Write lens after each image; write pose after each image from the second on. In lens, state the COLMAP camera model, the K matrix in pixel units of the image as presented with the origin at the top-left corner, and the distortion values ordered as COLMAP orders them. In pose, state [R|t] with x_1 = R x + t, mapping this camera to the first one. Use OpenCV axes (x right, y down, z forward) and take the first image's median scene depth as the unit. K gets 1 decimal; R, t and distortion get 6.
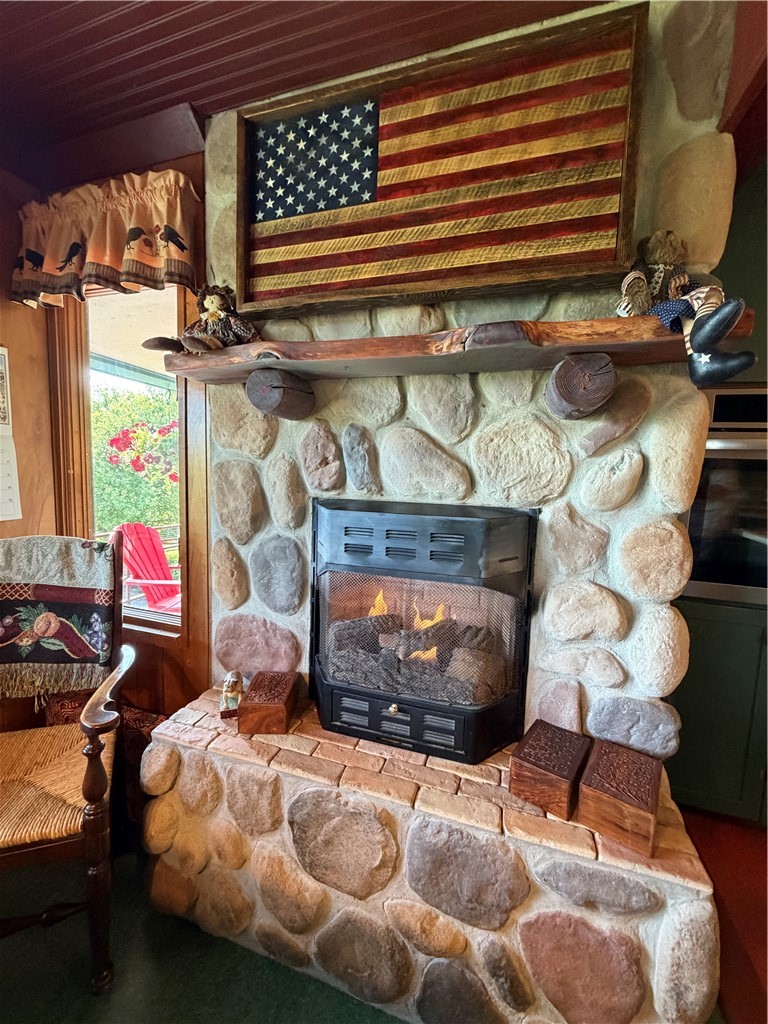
lens RADIAL K [[411.7, 0, 383.1], [0, 411.7, 509.5], [0, 0, 1]] dist [-0.000066, 0.000035]
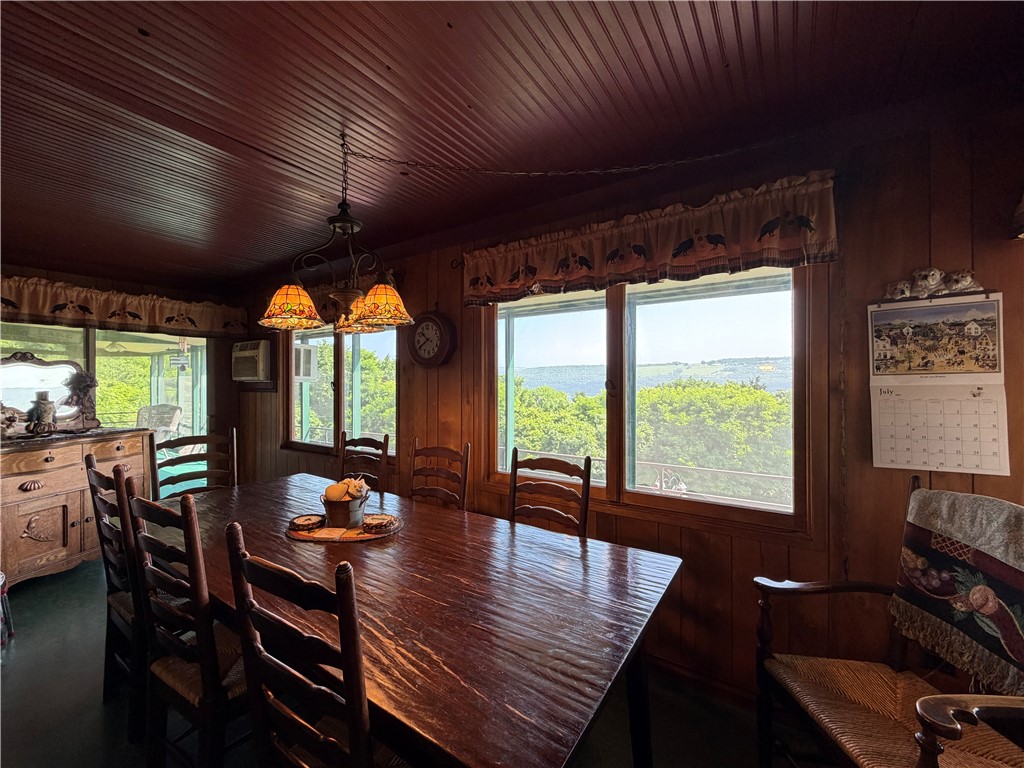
lens RADIAL K [[411.7, 0, 513.4], [0, 411.7, 382.7], [0, 0, 1]] dist [-0.000066, 0.000035]
pose [[-0.263751, -0.033134, -0.964021, 0.317453], [-0.100359, 0.994929, -0.006739, -0.076432], [0.959356, 0.094971, -0.265739, 0.223598]]
